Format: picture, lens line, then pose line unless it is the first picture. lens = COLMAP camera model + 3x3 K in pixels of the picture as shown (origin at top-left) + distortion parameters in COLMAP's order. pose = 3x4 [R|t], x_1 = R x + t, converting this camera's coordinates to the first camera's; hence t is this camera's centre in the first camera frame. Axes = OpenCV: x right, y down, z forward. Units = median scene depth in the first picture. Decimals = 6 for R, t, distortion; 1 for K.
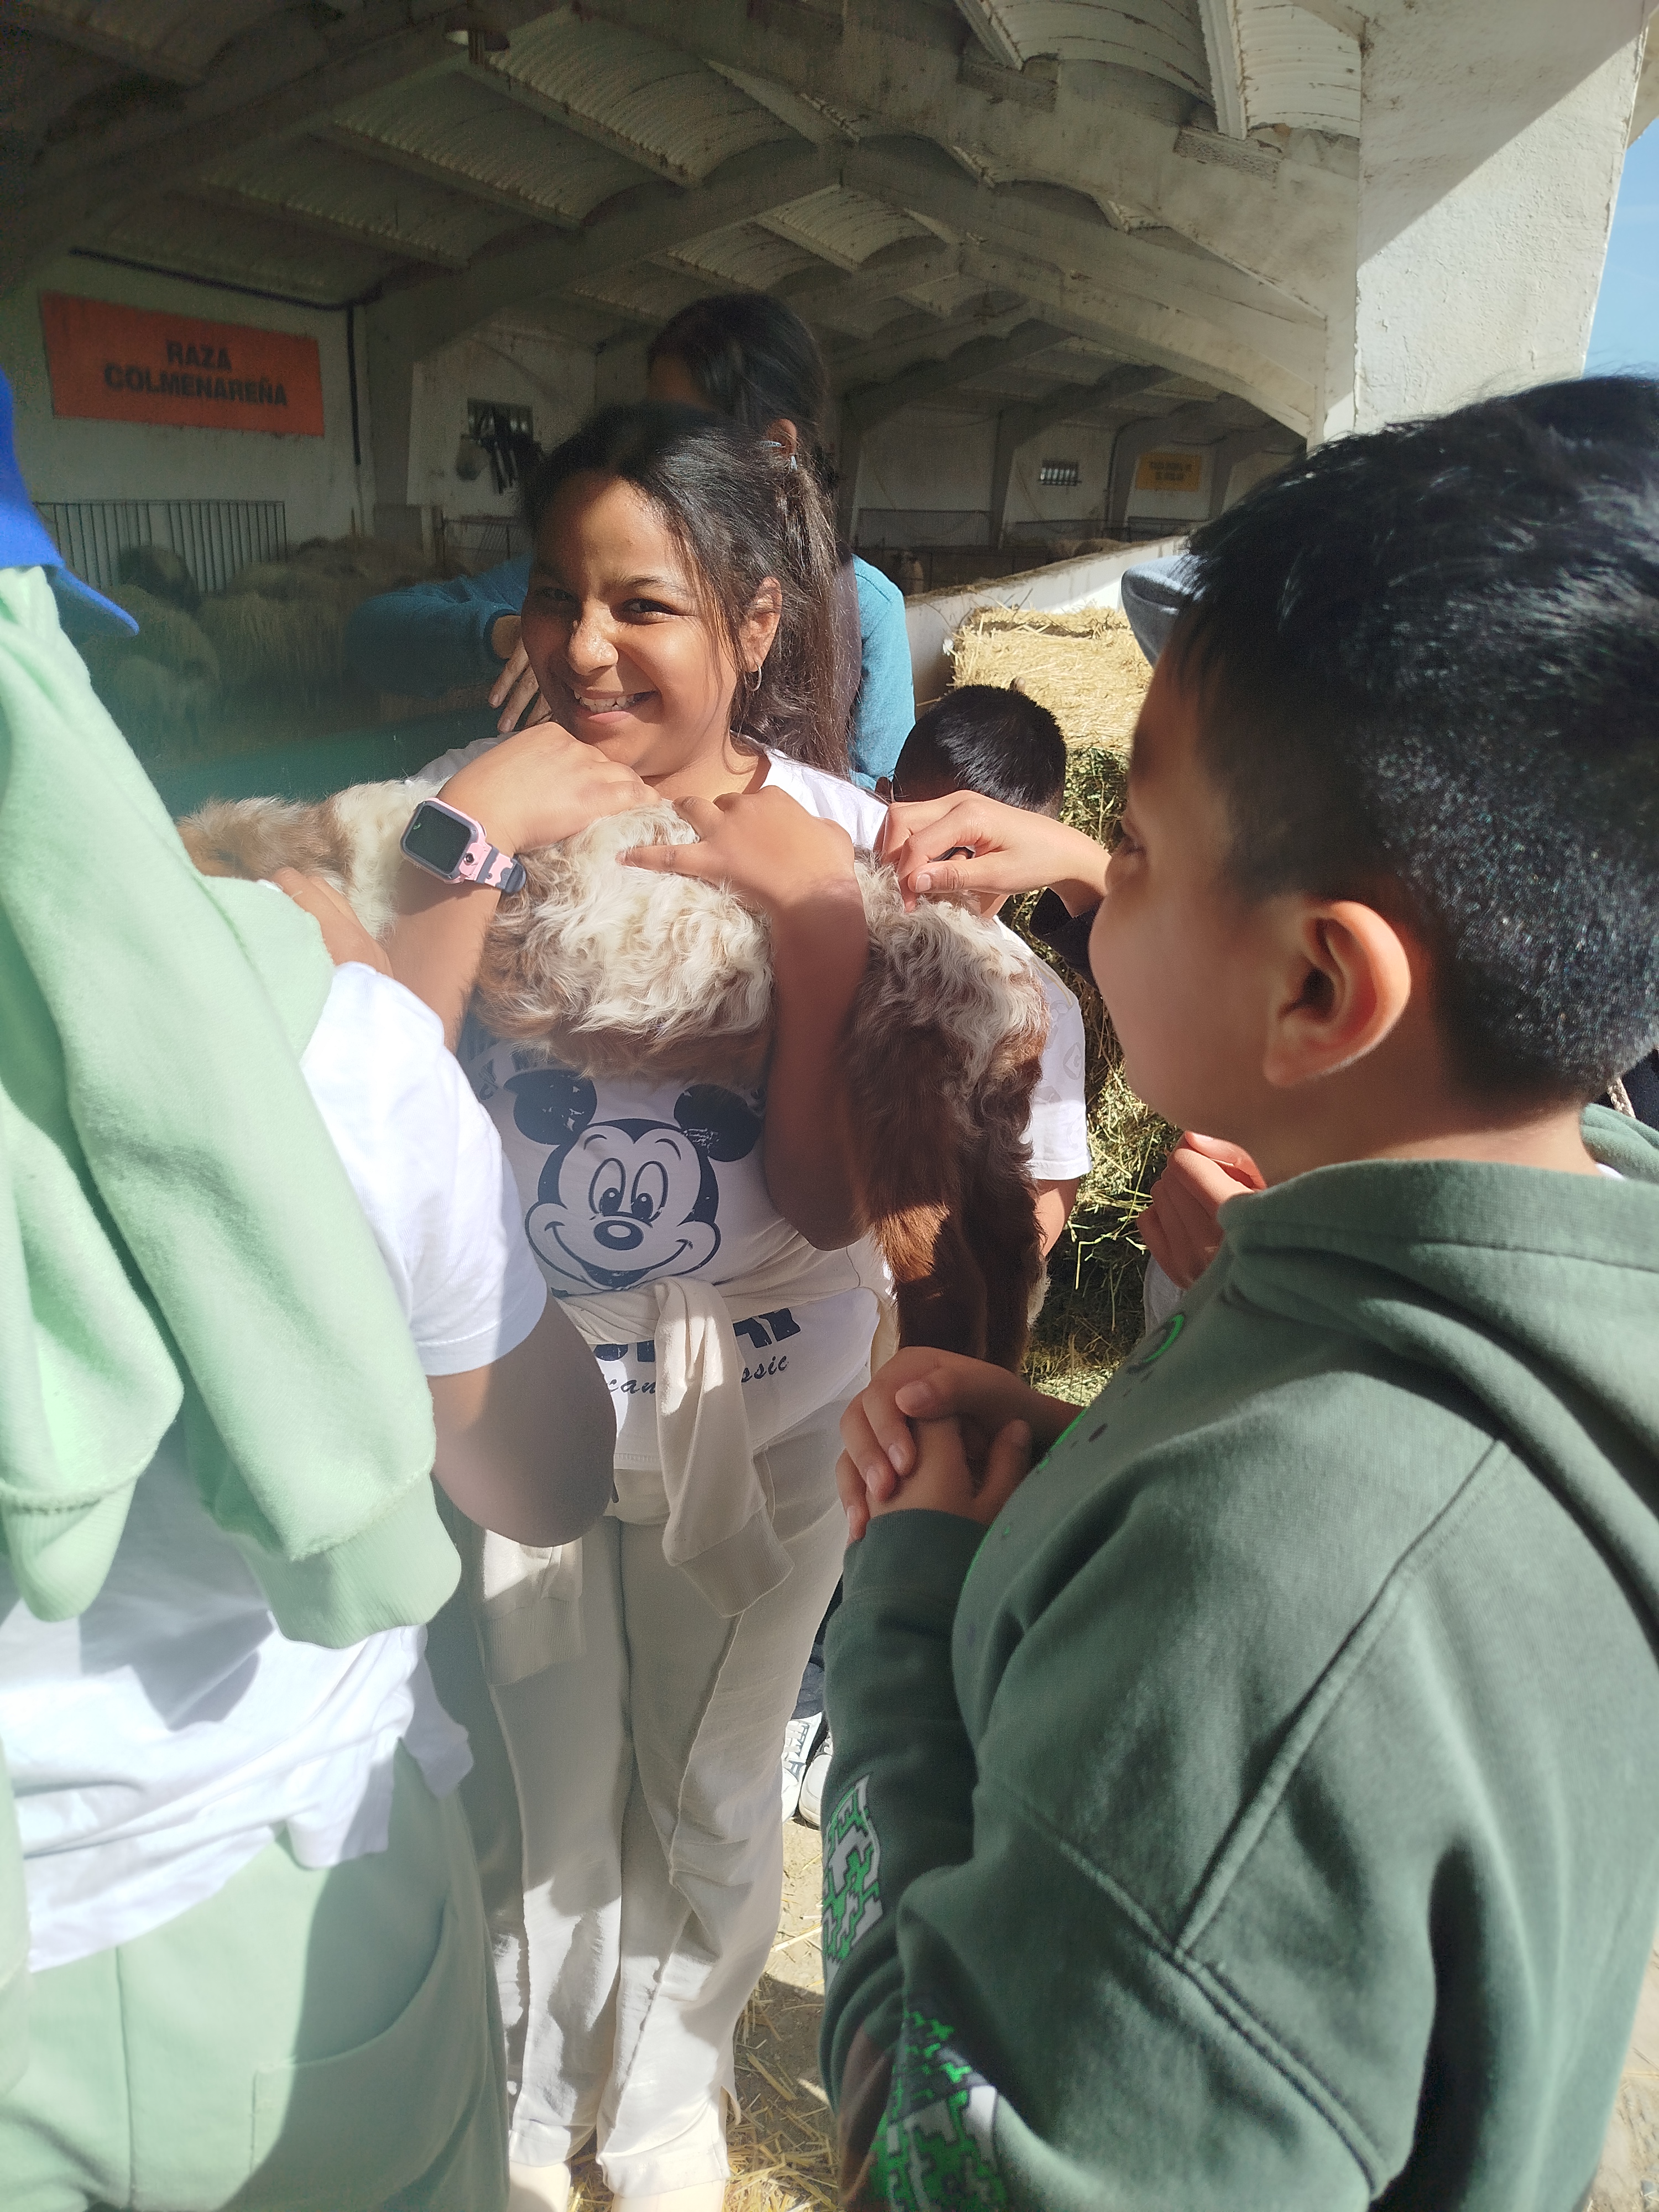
lens RADIAL K [[1536.8, 0, 832.3], [0, 1536.8, 1109.4], [0, 0, 1]] dist [0.000166, 0.003718]
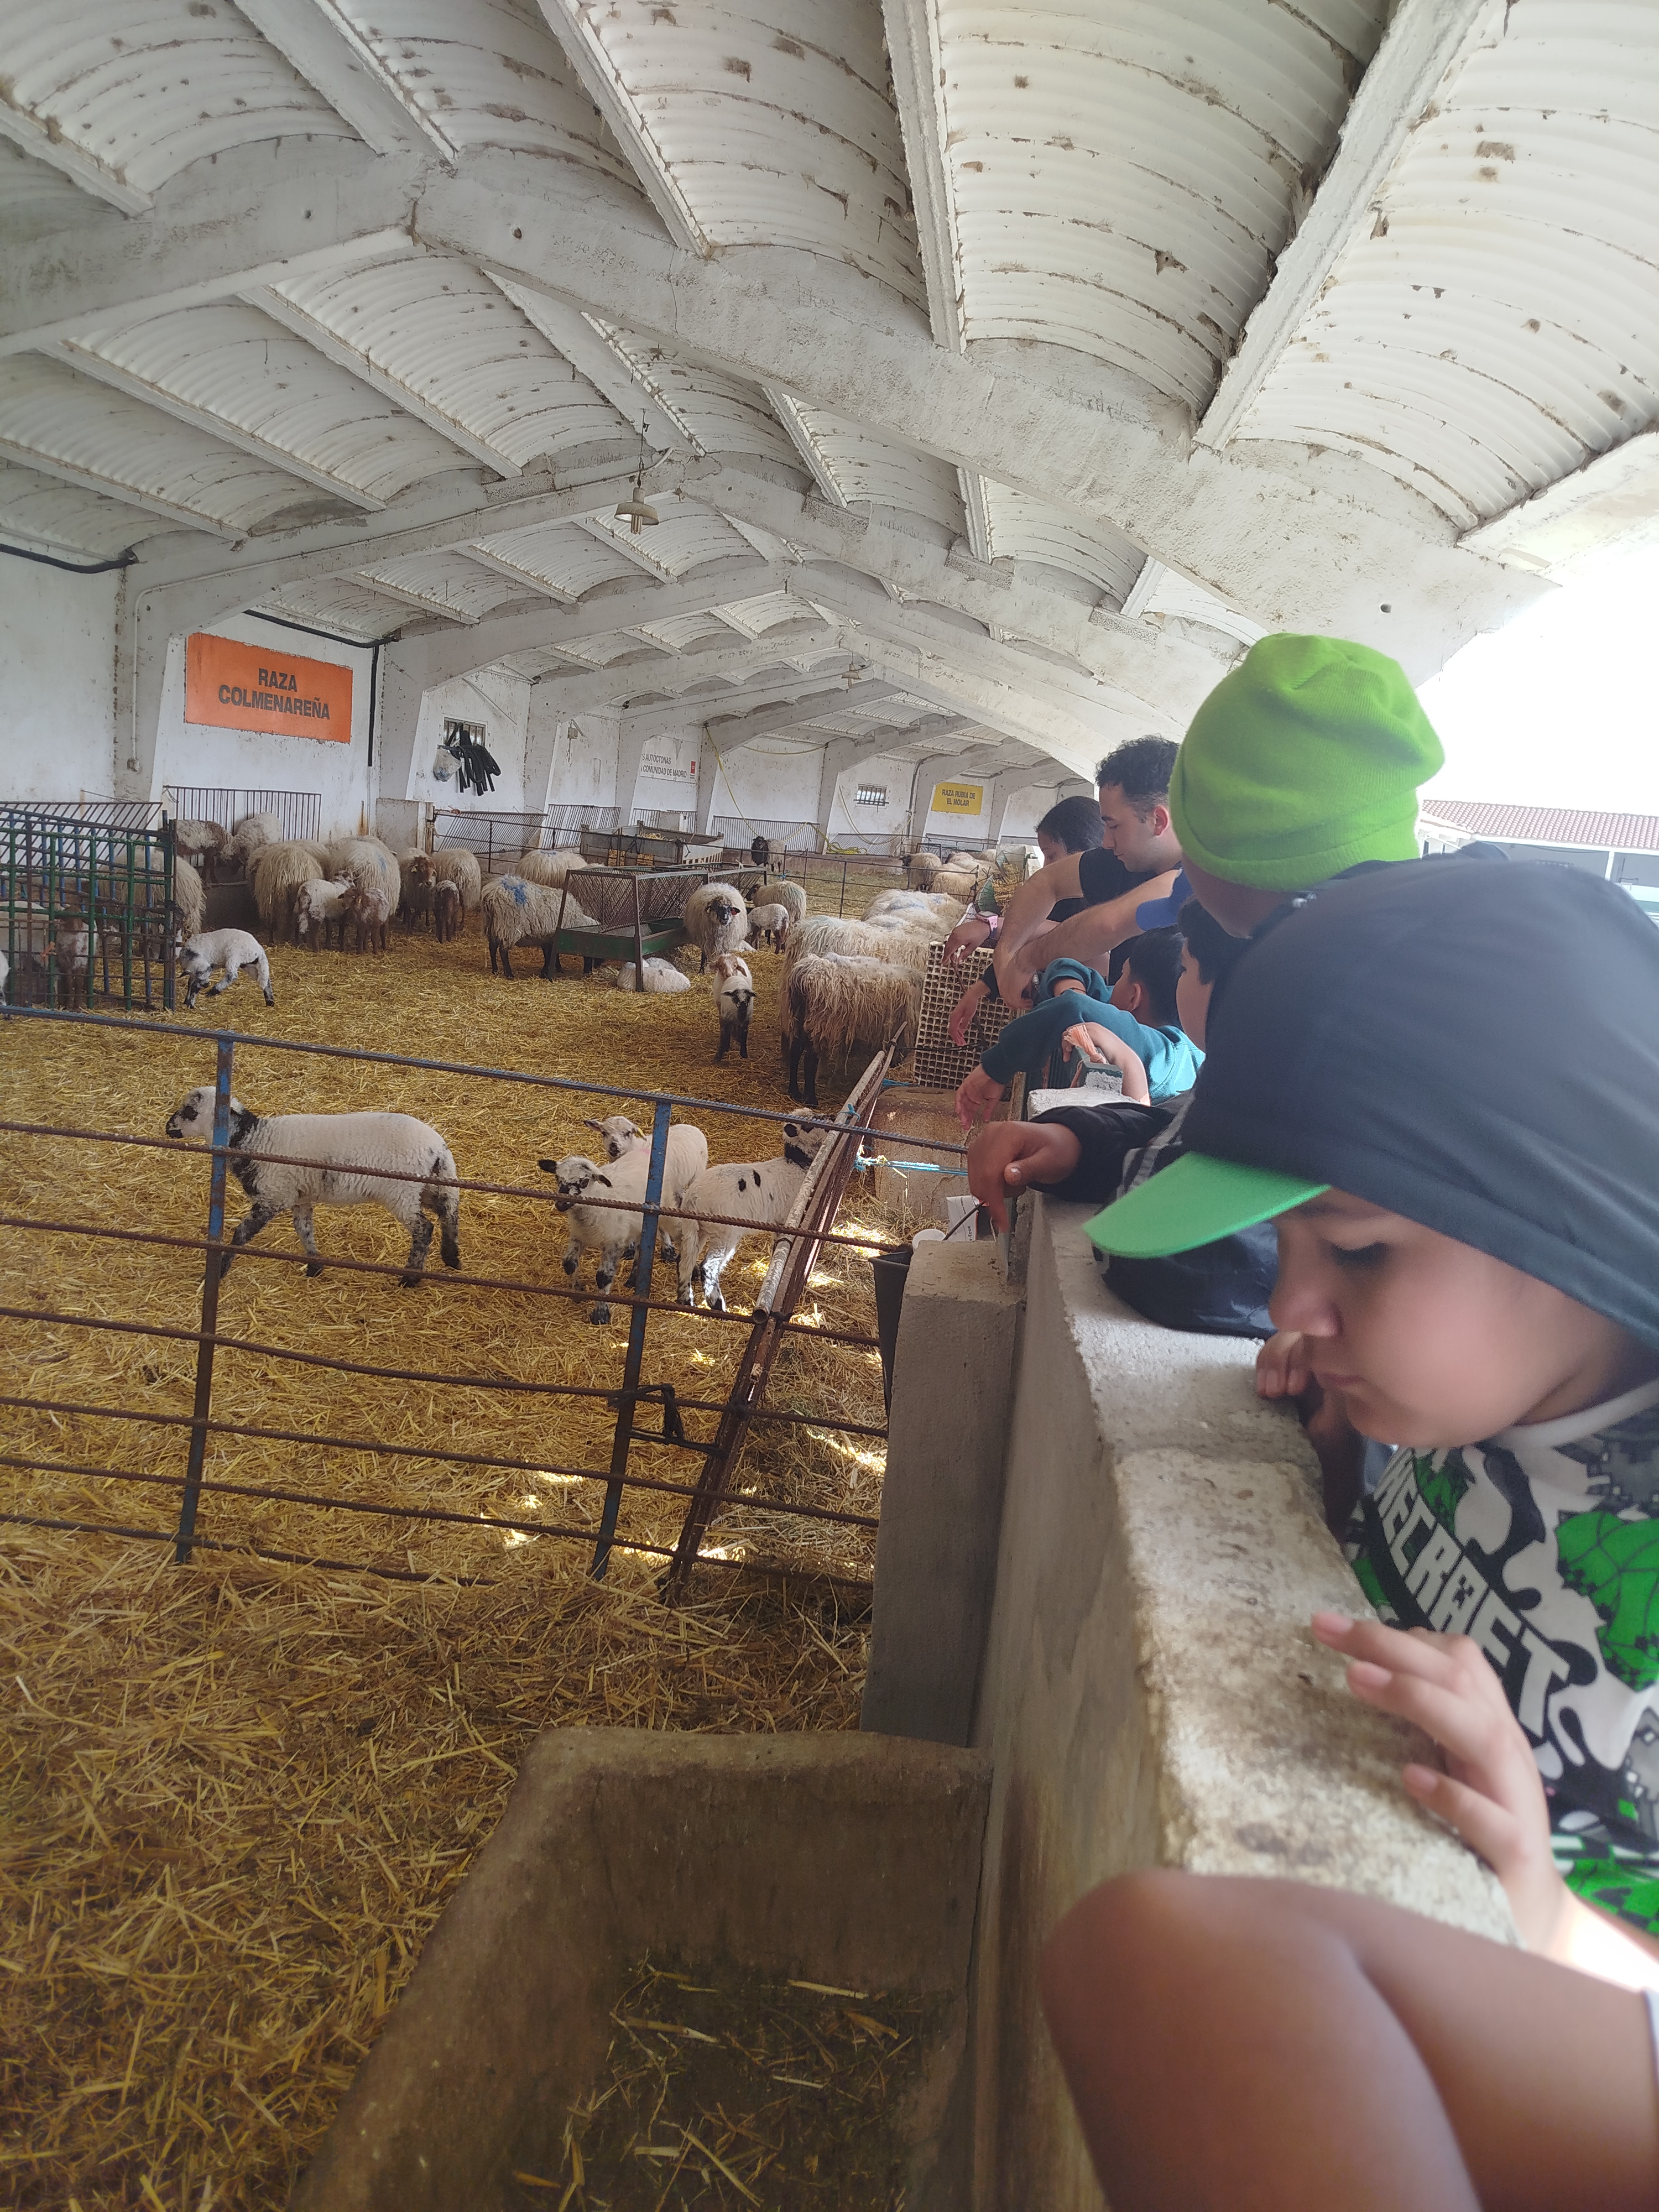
lens RADIAL K [[1536.8, 0, 827.8], [0, 1536.8, 1104.5], [0, 0, 1]] dist [0.000166, 0.003718]
pose [[0.987608, 0.028712, 0.154290, -0.112909], [-0.000023, 0.983149, -0.182807, 0.051587], [-0.156938, 0.180538, 0.970967, -0.149599]]
